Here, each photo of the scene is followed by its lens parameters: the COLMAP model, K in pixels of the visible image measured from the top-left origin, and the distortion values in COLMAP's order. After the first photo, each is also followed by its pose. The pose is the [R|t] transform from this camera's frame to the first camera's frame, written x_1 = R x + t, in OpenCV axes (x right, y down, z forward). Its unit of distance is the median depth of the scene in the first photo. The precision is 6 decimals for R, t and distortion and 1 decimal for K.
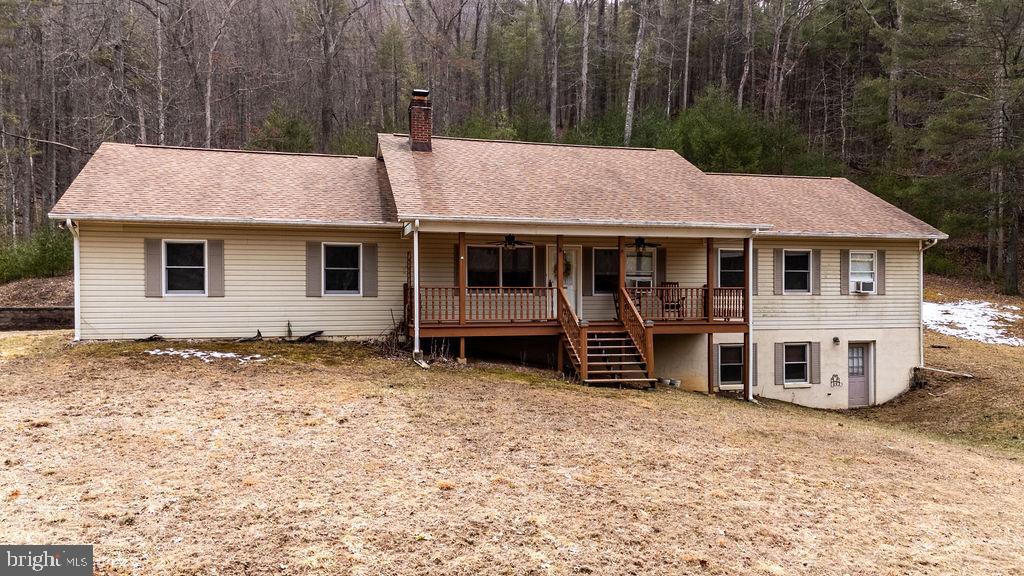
lens RADIAL K [[719.9, 0, 577.1], [0, 719.9, 311.3], [0, 0, 1]] dist [0.032670, -0.001138]
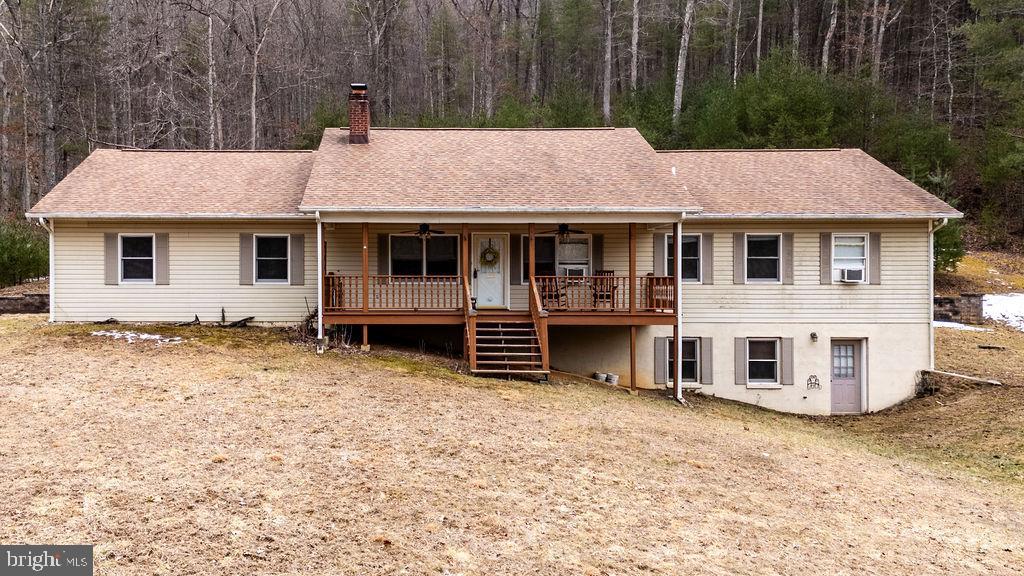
lens RADIAL K [[767.9, 0, 465.4], [0, 767.9, 290.8], [0, 0, 1]] dist [0.036532, -0.000070]
pose [[0.966971, 0.004877, -0.254840, 0.220645], [-0.008044, 0.999903, -0.011385, -0.000861], [0.254760, 0.013059, 0.966916, -0.017835]]
